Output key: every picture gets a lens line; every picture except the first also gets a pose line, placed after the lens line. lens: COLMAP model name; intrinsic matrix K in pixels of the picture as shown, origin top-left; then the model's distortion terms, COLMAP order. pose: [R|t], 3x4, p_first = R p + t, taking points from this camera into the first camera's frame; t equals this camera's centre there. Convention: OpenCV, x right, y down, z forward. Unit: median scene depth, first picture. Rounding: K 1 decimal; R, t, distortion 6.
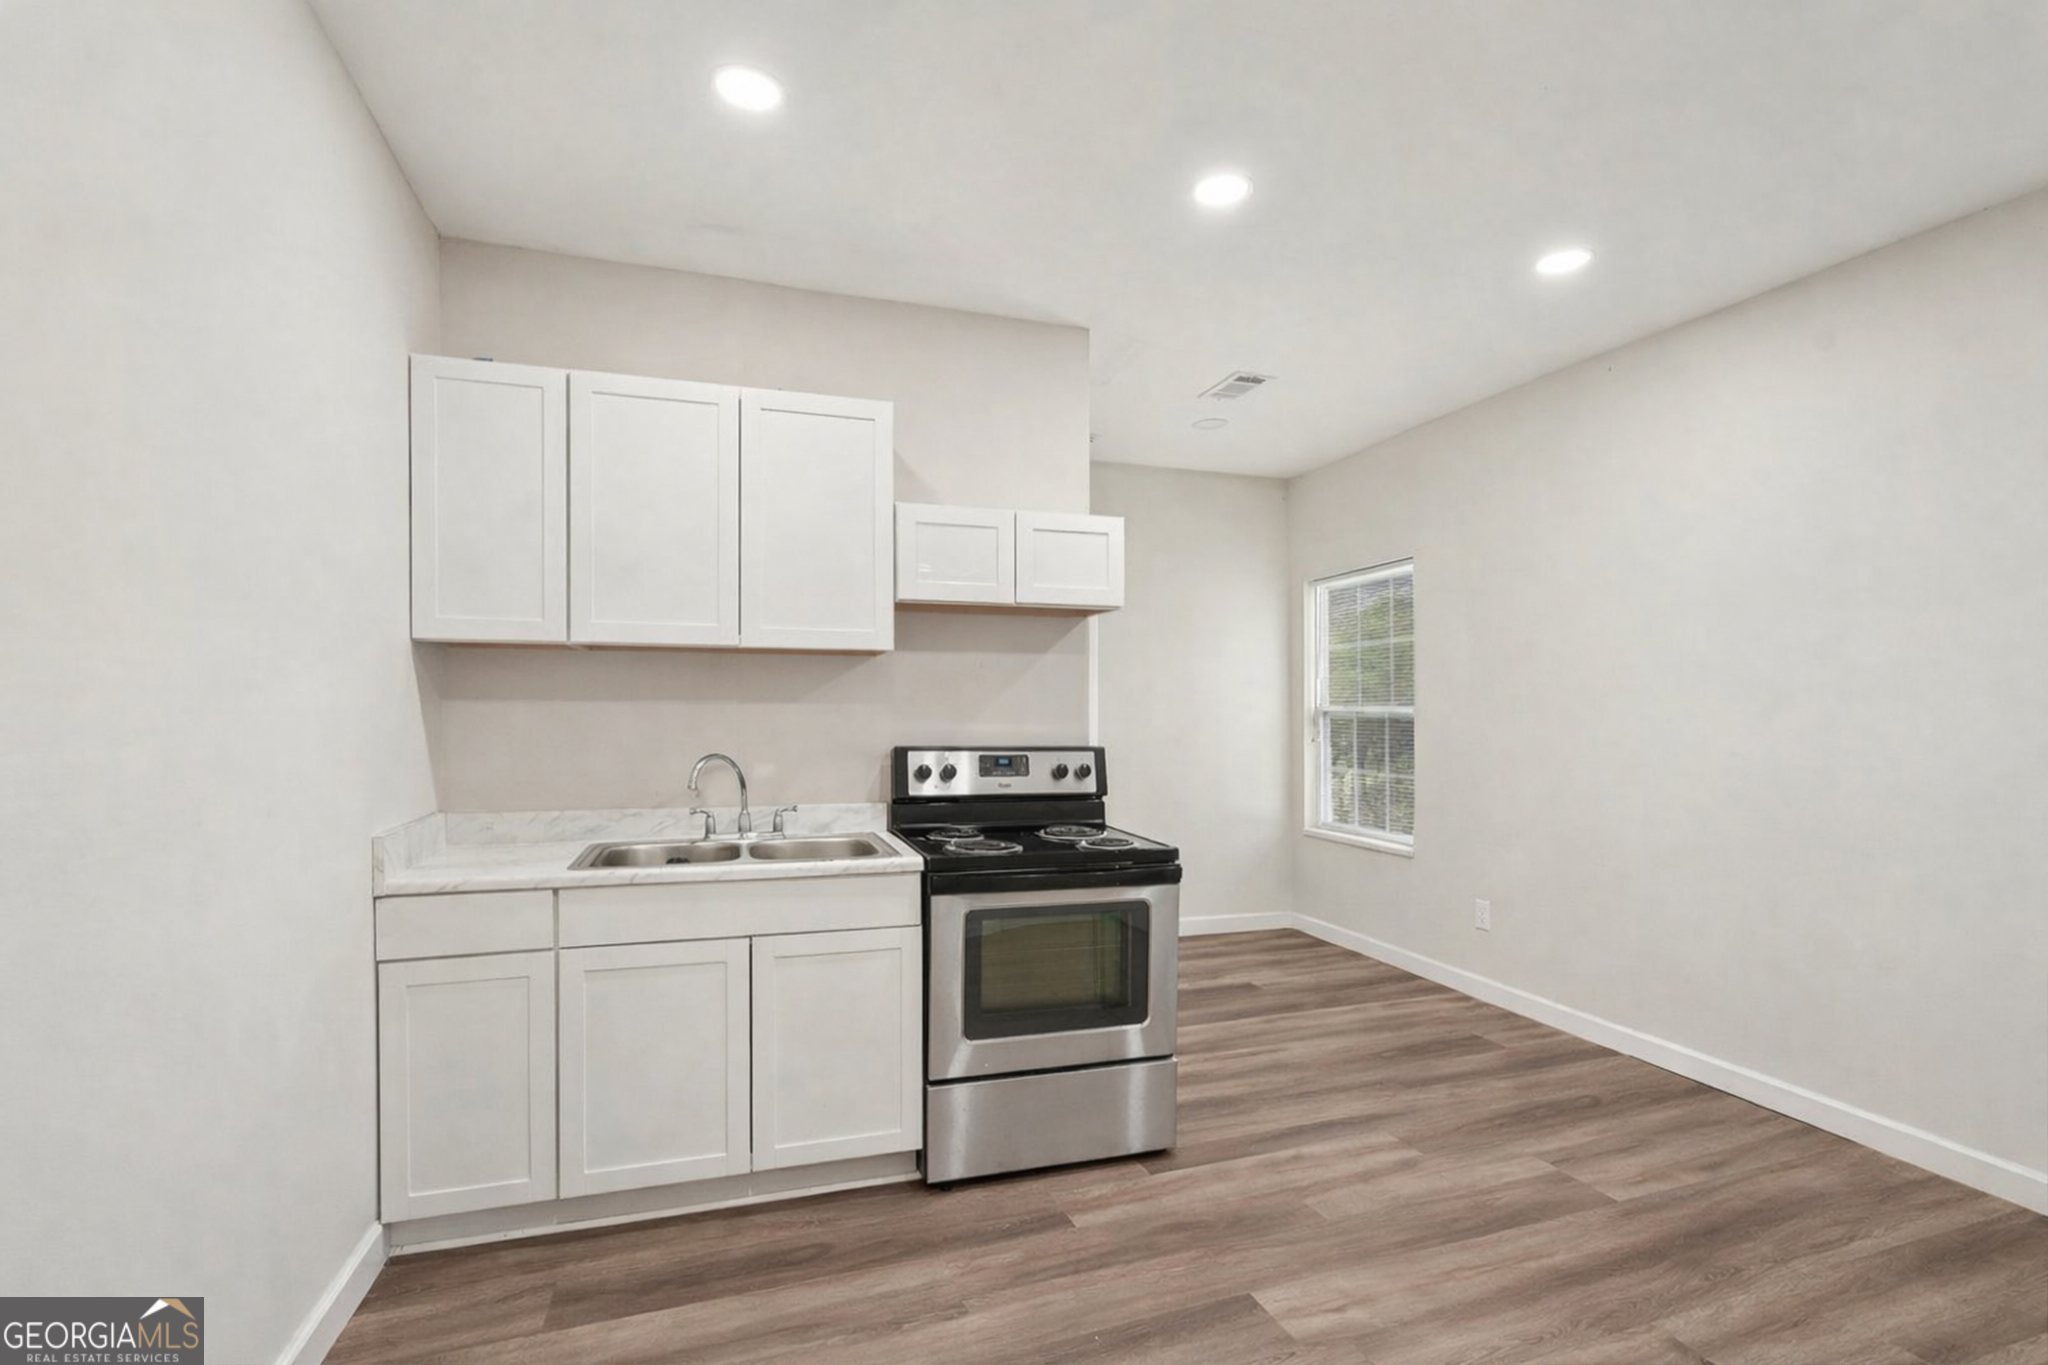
lens RADIAL K [[924.9, 0, 1025.8], [0, 924.9, 718.1], [0, 0, 1]] dist [0.003573, 0.000178]
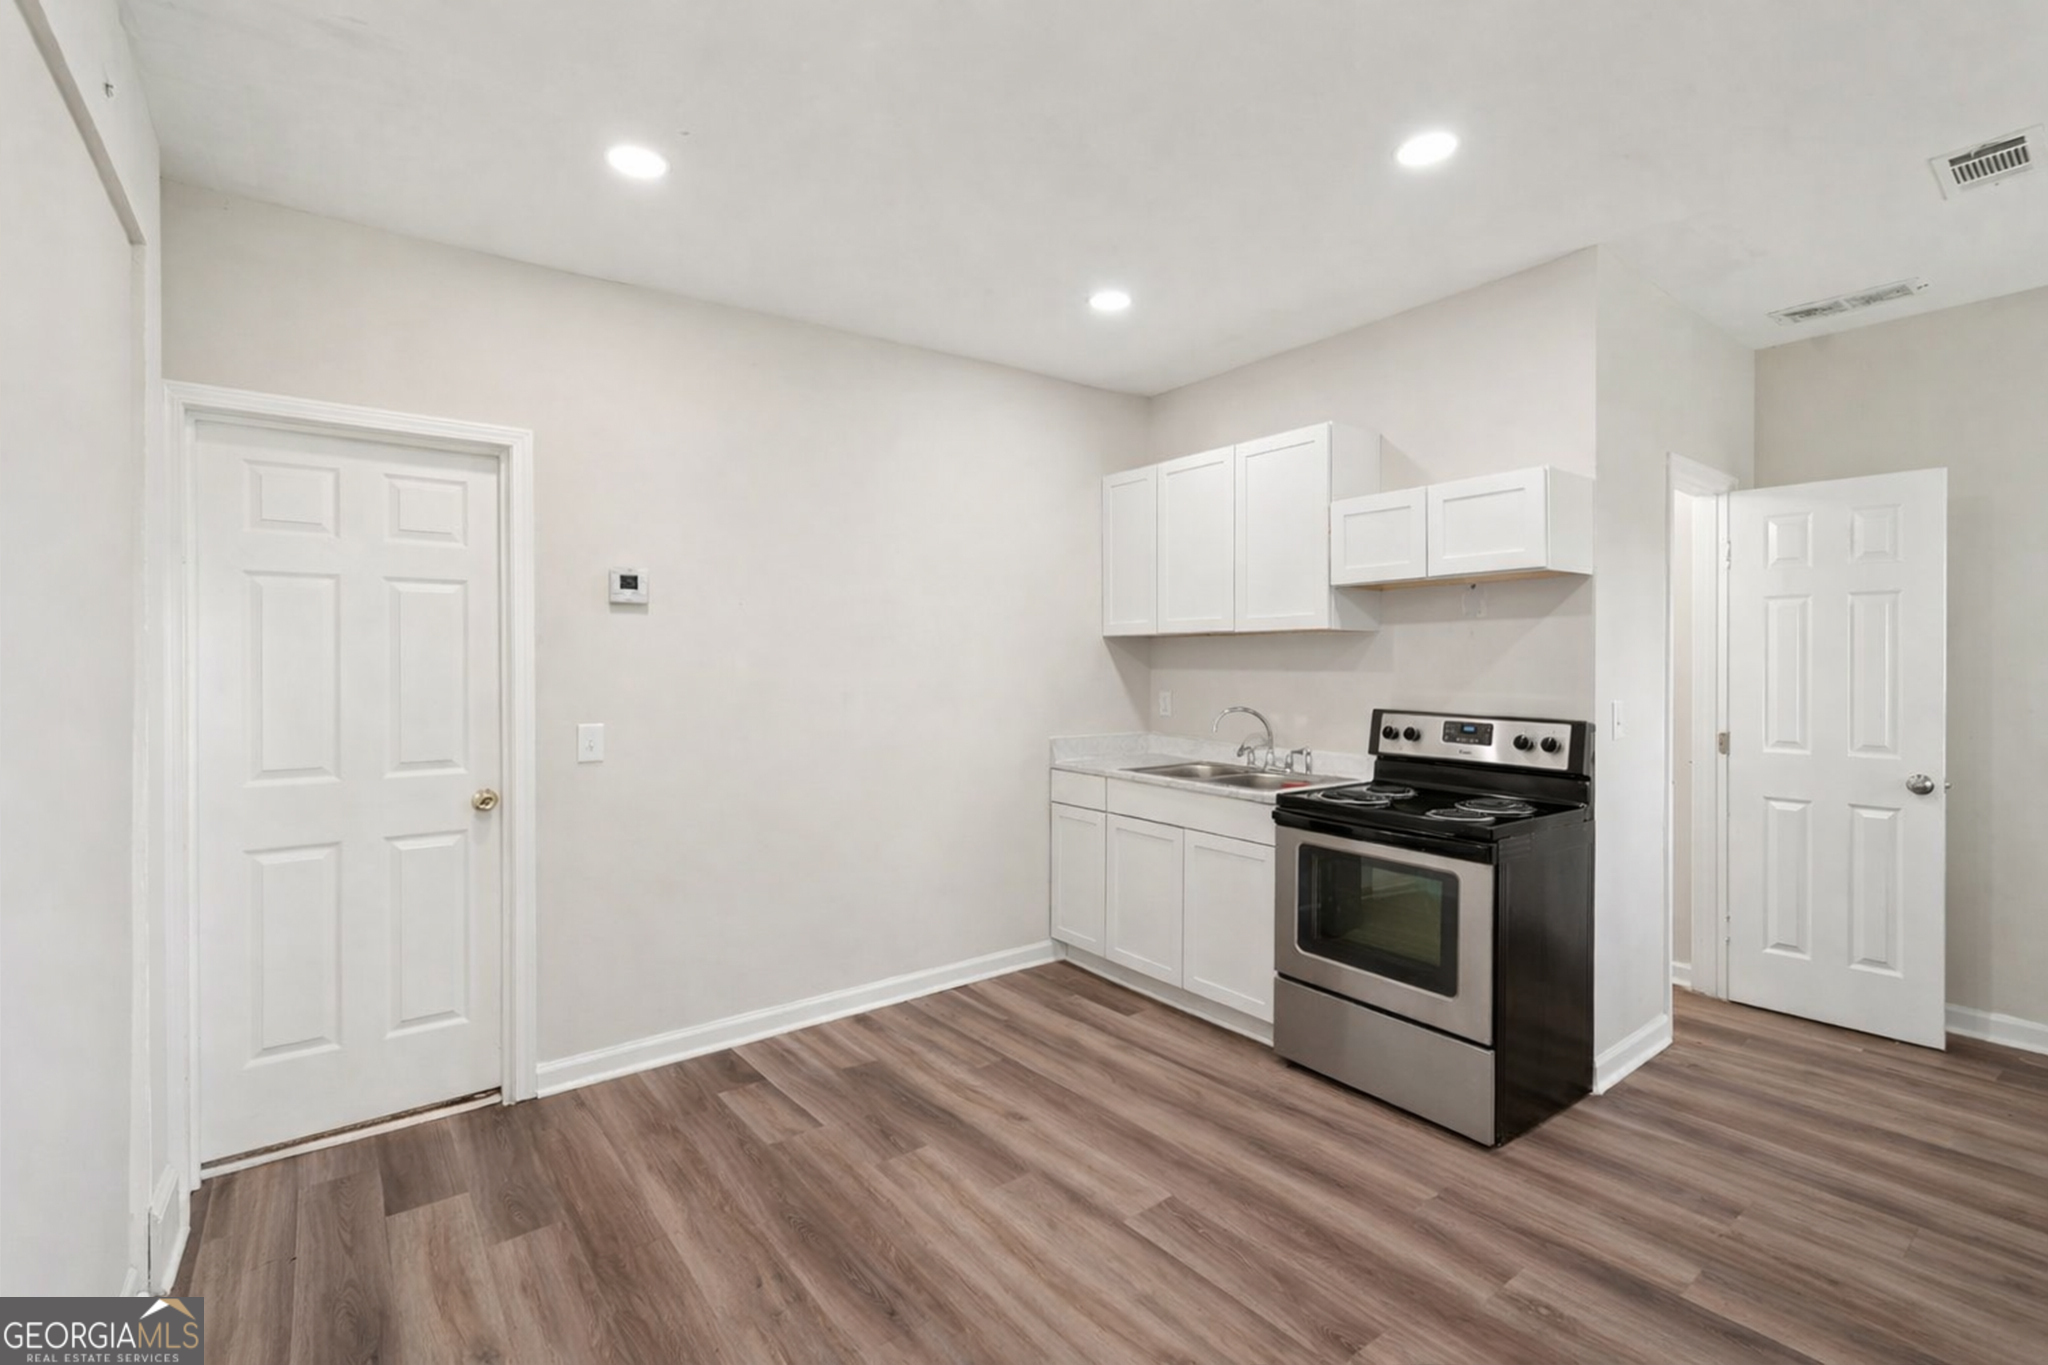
lens RADIAL K [[910.5, 0, 1027.9], [0, 910.5, 670.4], [0, 0, 1]] dist [-0.000400, -0.000115]
pose [[0.345836, -0.000824, -0.938295, 0.767340], [-0.019635, 0.999774, -0.008115, 0.000628], [0.938090, 0.021230, 0.345742, 0.205202]]
